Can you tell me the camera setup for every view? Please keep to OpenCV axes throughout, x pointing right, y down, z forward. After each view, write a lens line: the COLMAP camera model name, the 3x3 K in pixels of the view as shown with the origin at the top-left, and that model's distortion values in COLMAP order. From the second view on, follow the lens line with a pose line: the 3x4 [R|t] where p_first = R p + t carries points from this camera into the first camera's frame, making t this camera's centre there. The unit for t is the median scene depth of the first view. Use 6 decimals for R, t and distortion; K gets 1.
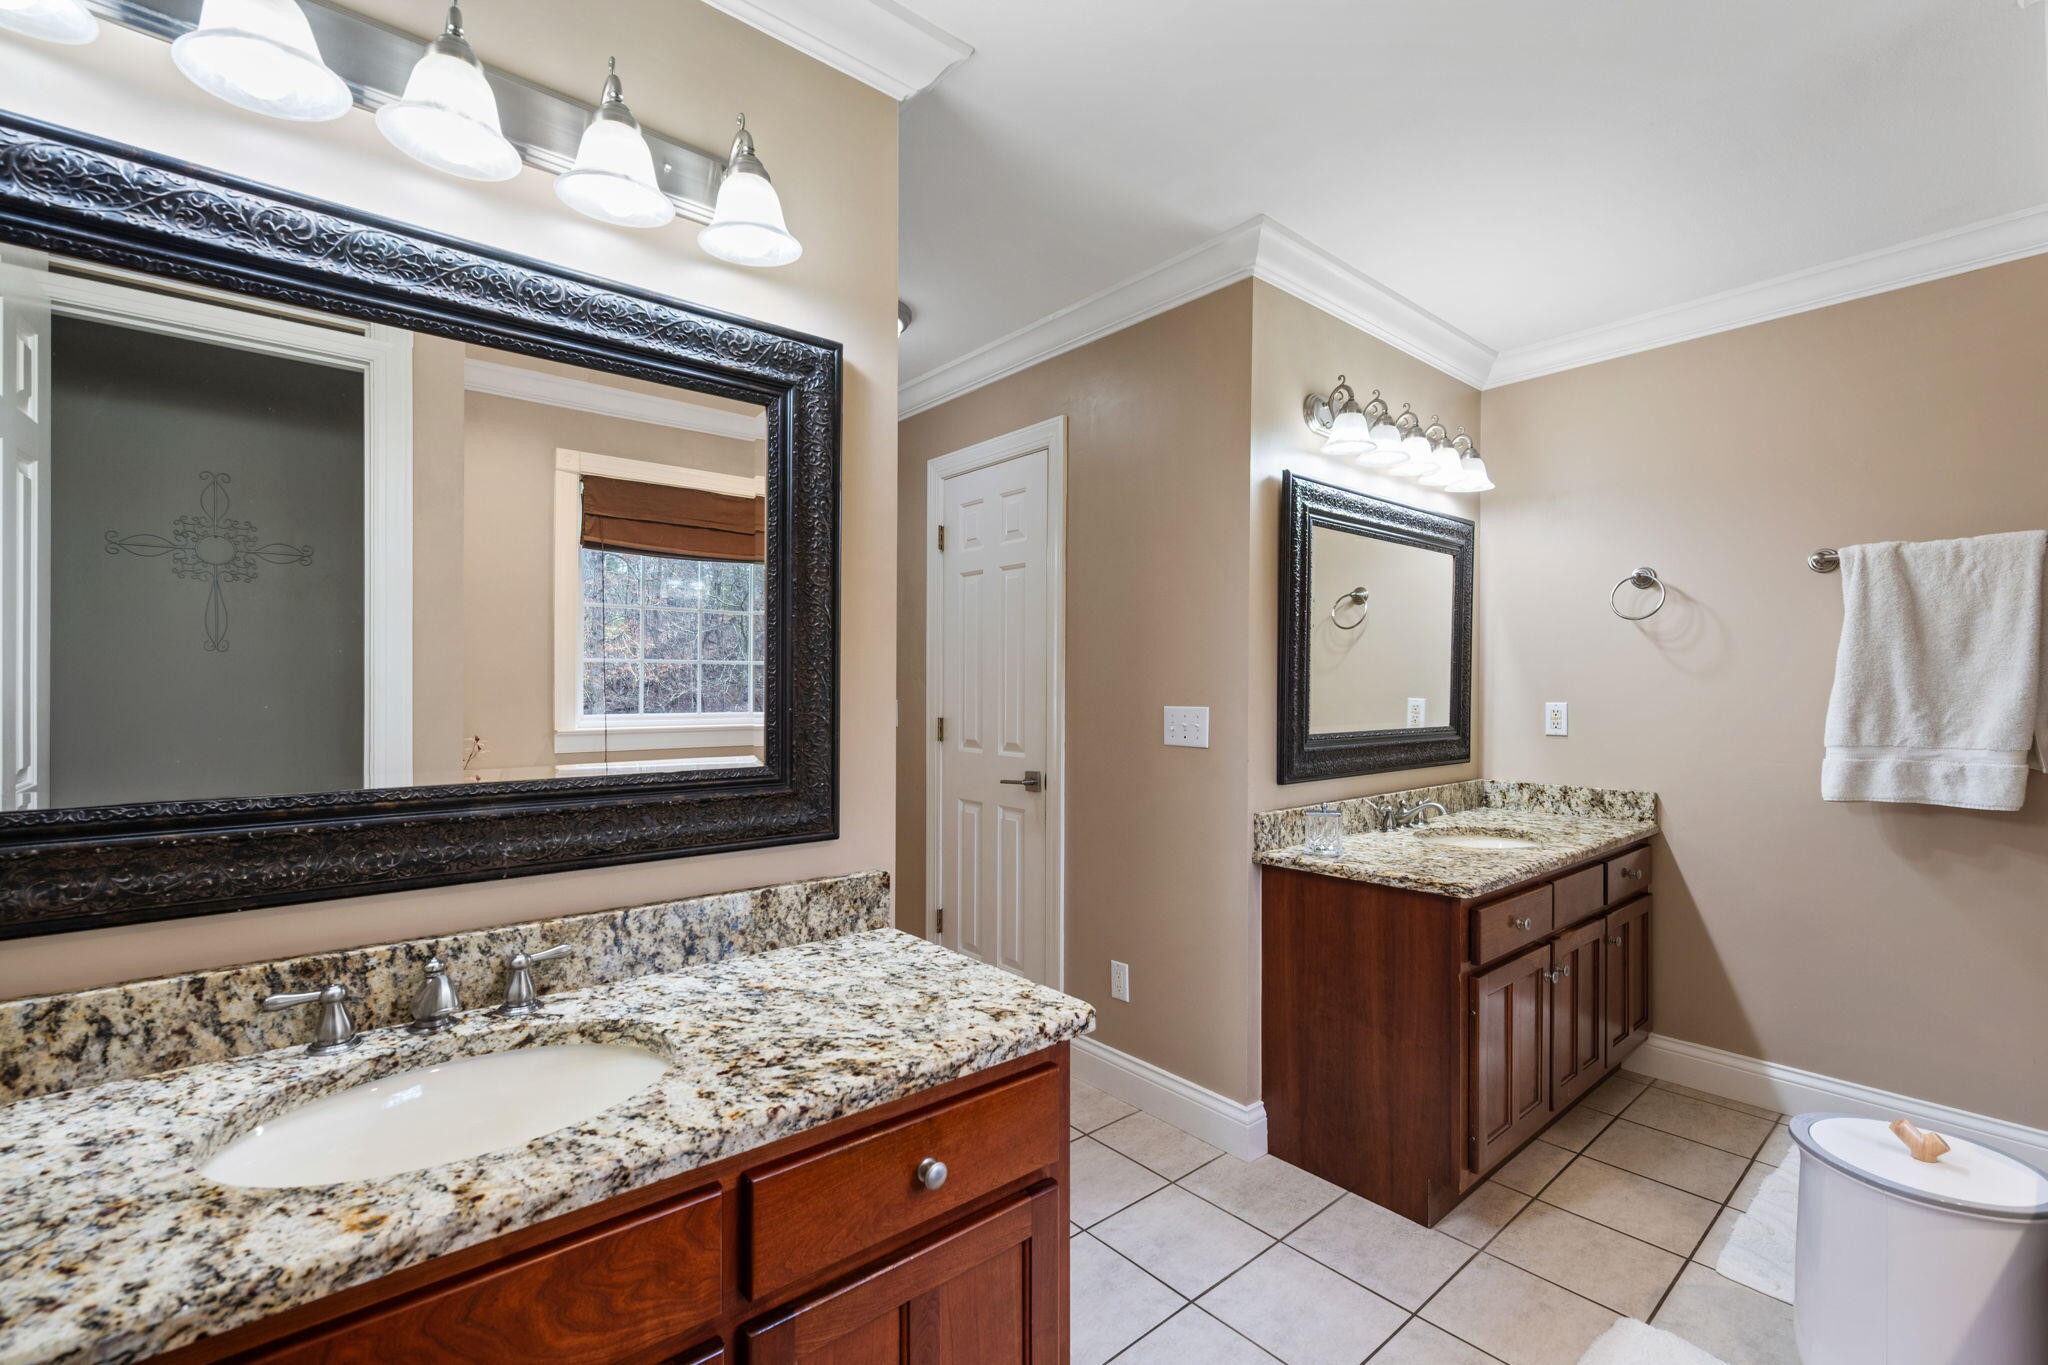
lens RADIAL K [[894.8, 0, 1029.6], [0, 894.8, 688.3], [0, 0, 1]] dist [-0.001180, -0.000371]
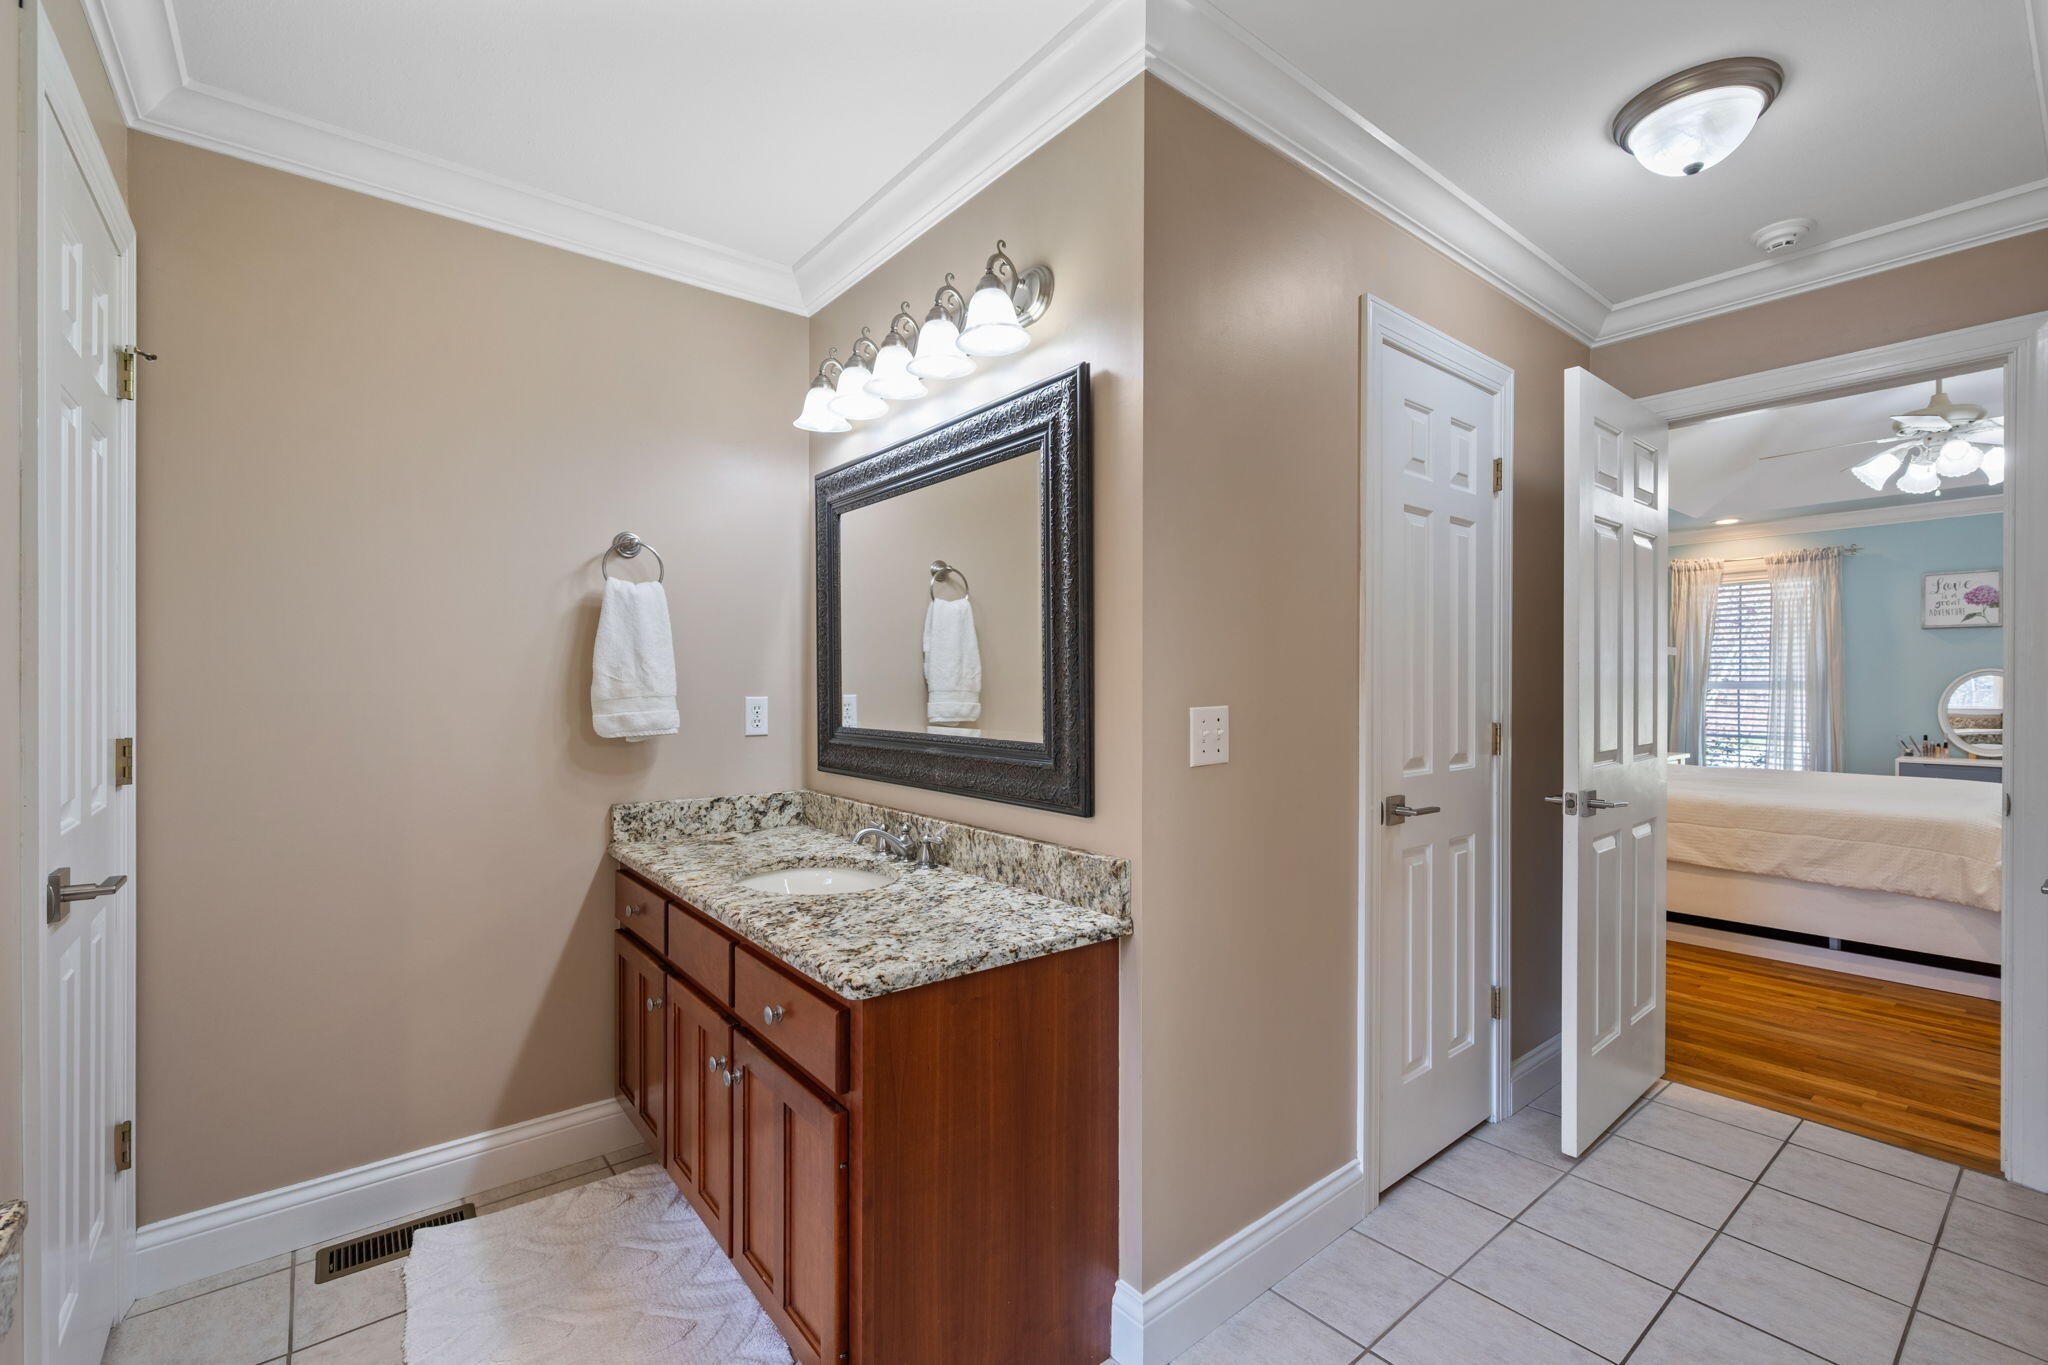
lens RADIAL K [[893.3, 0, 1026.8], [0, 893.3, 681.3], [0, 0, 1]] dist [0.003173, 0.000193]
pose [[-0.027010, 0.001624, -0.999634, 0.588422], [-0.003417, 0.999993, 0.001717, 0.000337], [0.999629, 0.003463, -0.027004, 0.644075]]
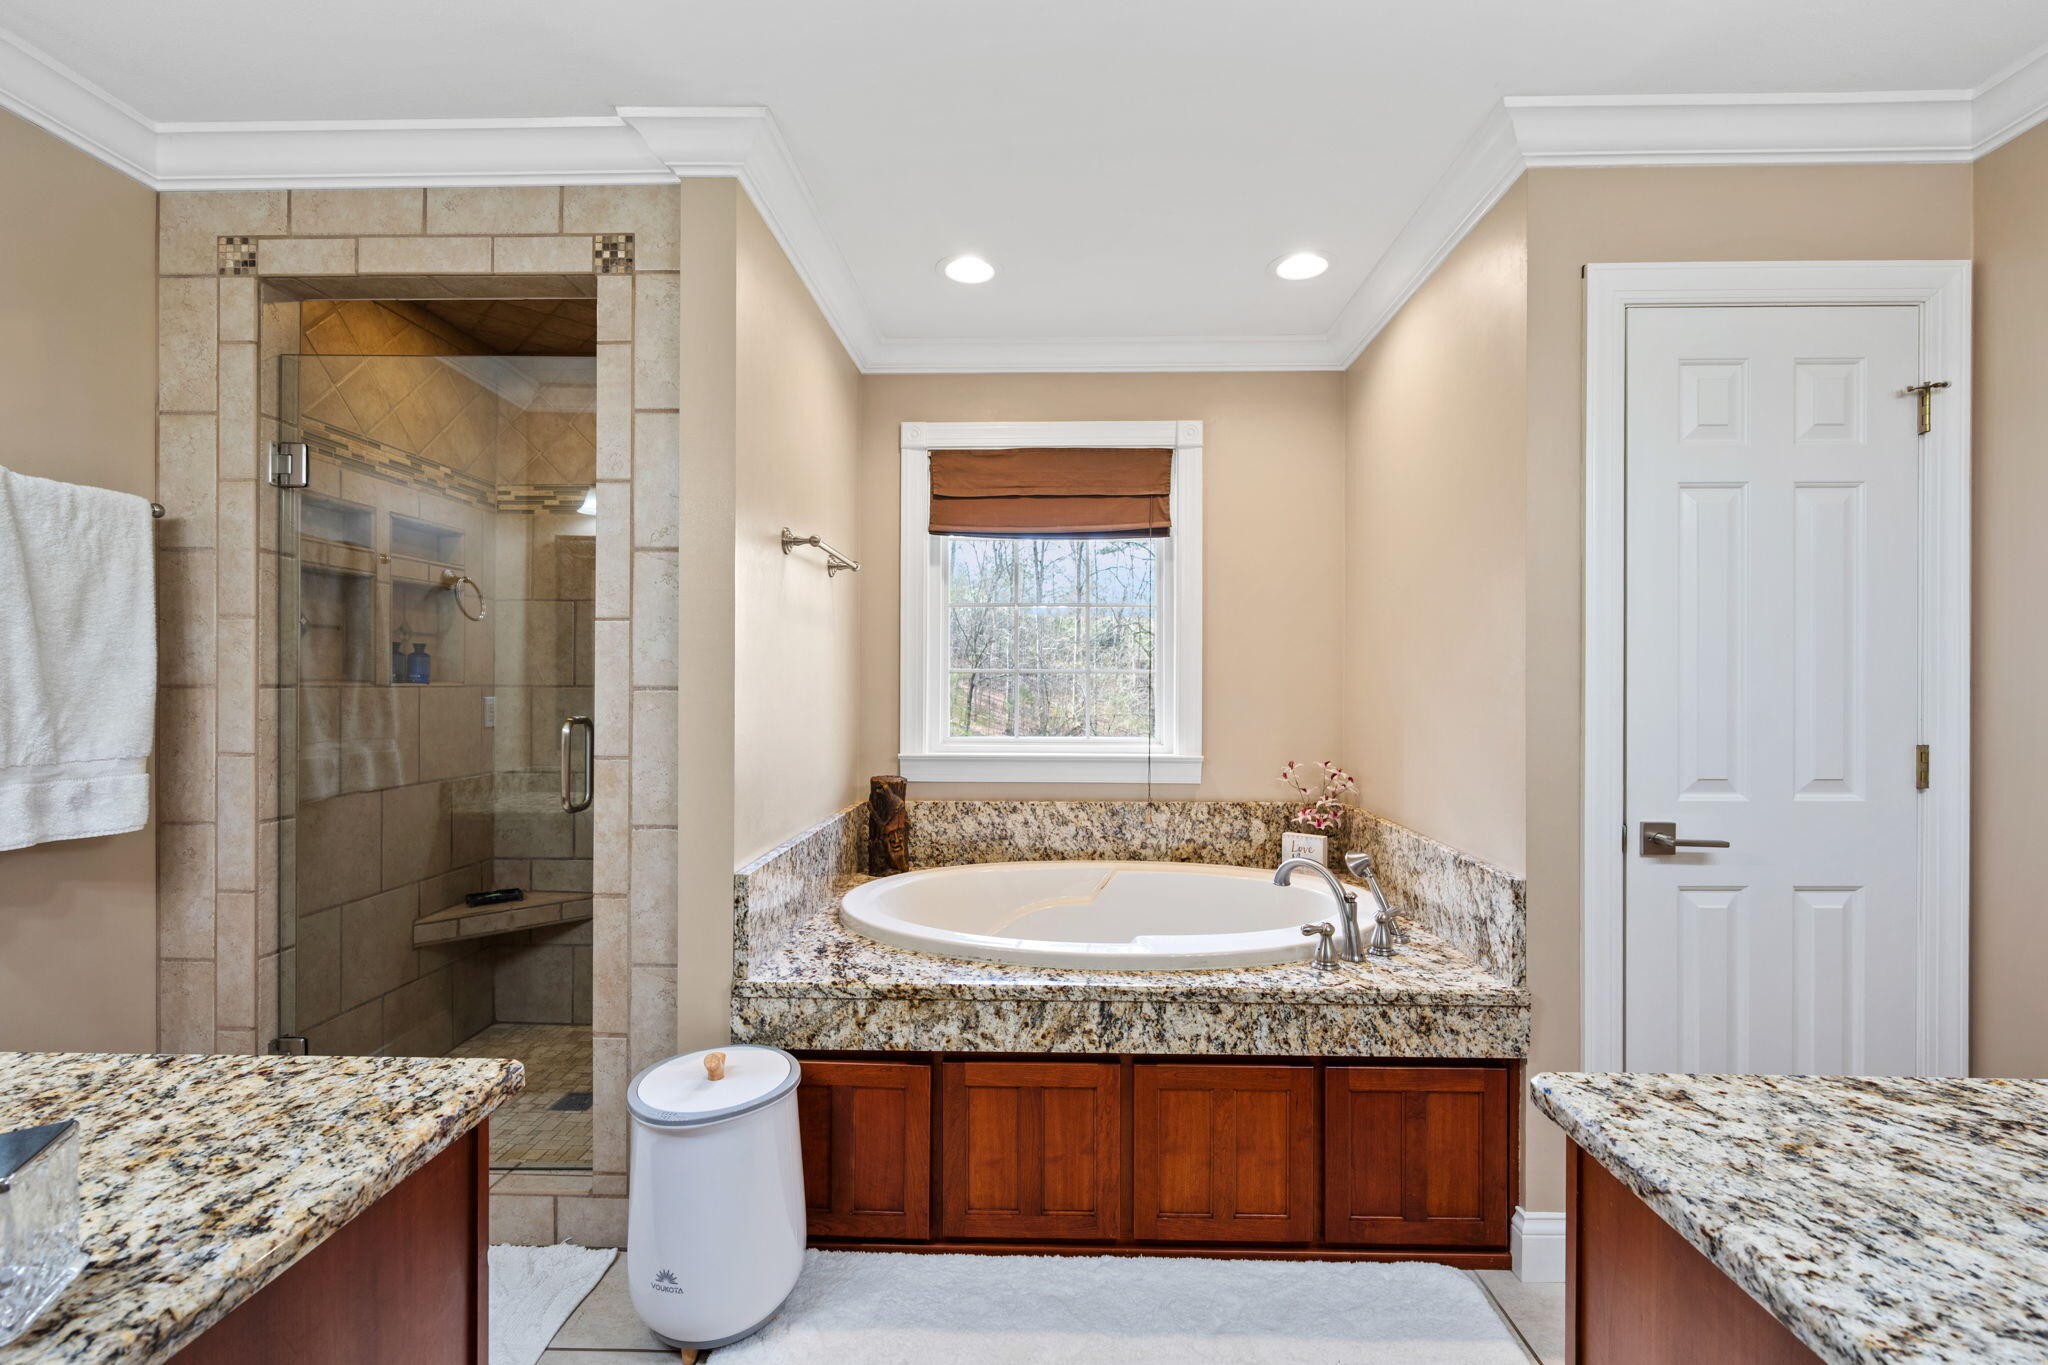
lens RADIAL K [[894.8, 0, 1029.6], [0, 894.8, 688.3], [0, 0, 1]] dist [-0.001180, -0.000371]
pose [[-0.743958, -0.003828, 0.668215, -0.068593], [-0.003339, 0.999992, 0.002011, 0.001152], [-0.668218, -0.000735, -0.743965, 1.006063]]
